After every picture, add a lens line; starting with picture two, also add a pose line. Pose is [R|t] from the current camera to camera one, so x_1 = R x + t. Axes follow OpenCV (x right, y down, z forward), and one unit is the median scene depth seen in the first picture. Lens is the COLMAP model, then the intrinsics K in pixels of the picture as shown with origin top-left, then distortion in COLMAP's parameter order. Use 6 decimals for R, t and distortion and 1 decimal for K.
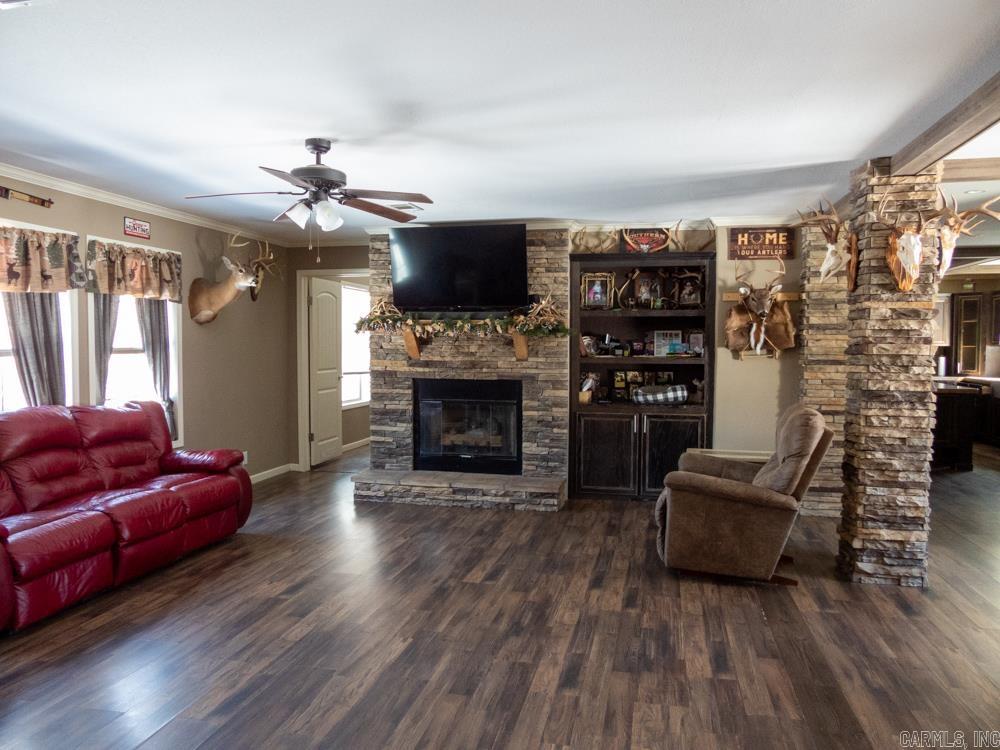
lens RADIAL K [[723.3, 0, 500.0], [0, 723.3, 375.0], [0, 0, 1]] dist [-0.072679, 0.104279]
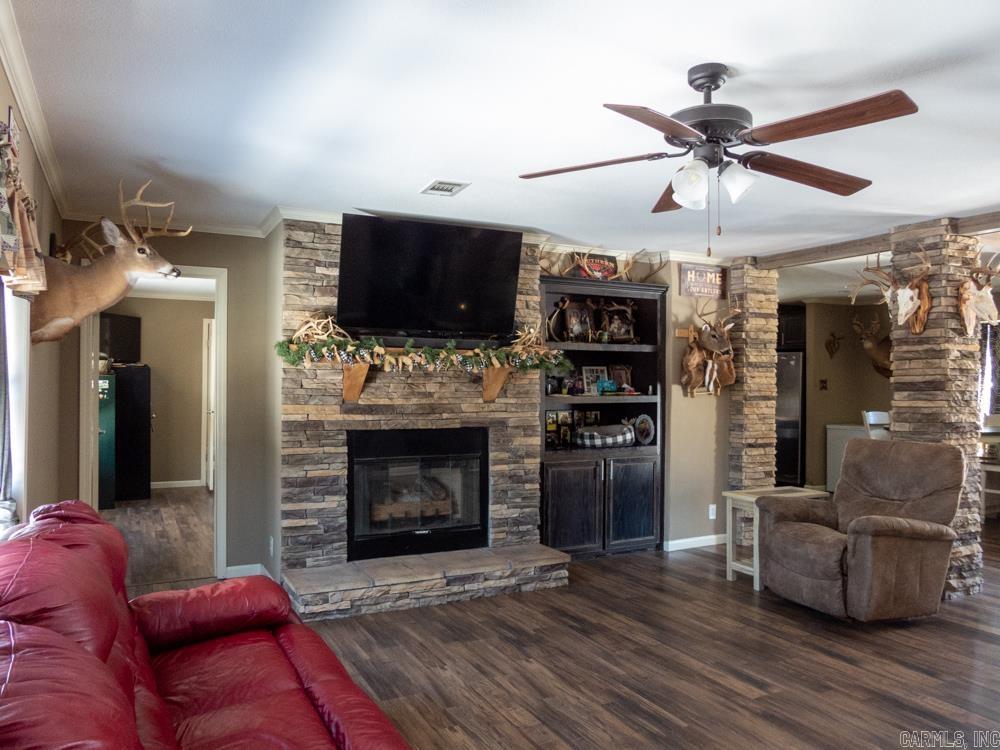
lens RADIAL K [[733.7, 0, 500.0], [0, 733.7, 375.0], [0, 0, 1]] dist [-0.075301, 0.100431]
pose [[0.767873, 0.004500, 0.640586, -0.523970], [0.027041, 0.998856, -0.039431, -0.019357], [-0.640031, 0.047600, 0.766873, 0.406665]]
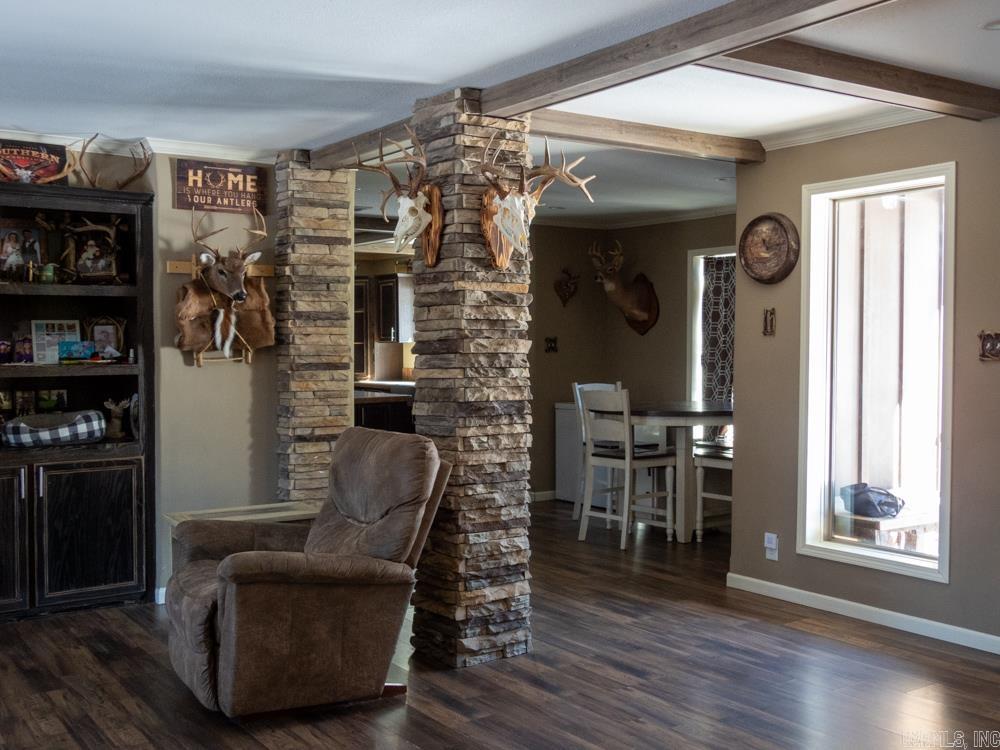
lens RADIAL K [[1041.2, 0, 500.0], [0, 1041.2, 375.0], [0, 0, 1]] dist [-0.007390, 0.054075]
pose [[0.672917, -0.030192, 0.739101, -0.175164], [0.039233, 0.999217, 0.005097, -0.007414], [-0.738677, 0.025567, 0.673575, 0.178105]]
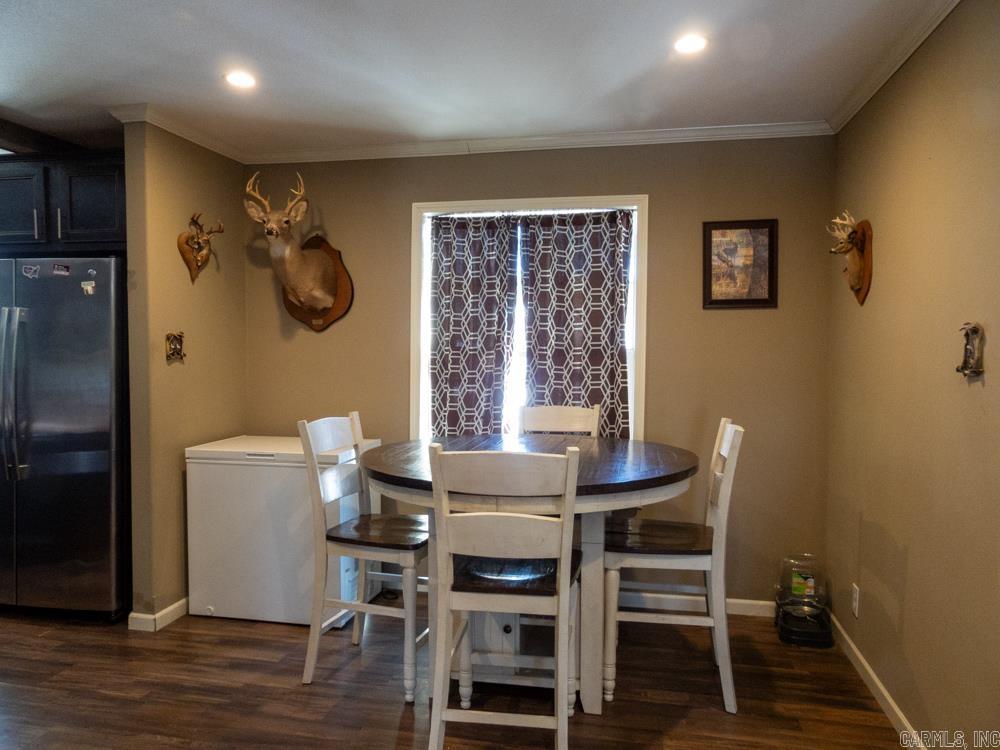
lens RADIAL K [[723.3, 0, 500.0], [0, 723.3, 375.0], [0, 0, 1]] dist [-0.072679, 0.104279]
pose [[-0.007606, -0.054222, 0.998500, 0.420322], [0.043099, 0.997583, 0.054501, -0.039126], [-0.999042, 0.043449, -0.005251, 0.897982]]
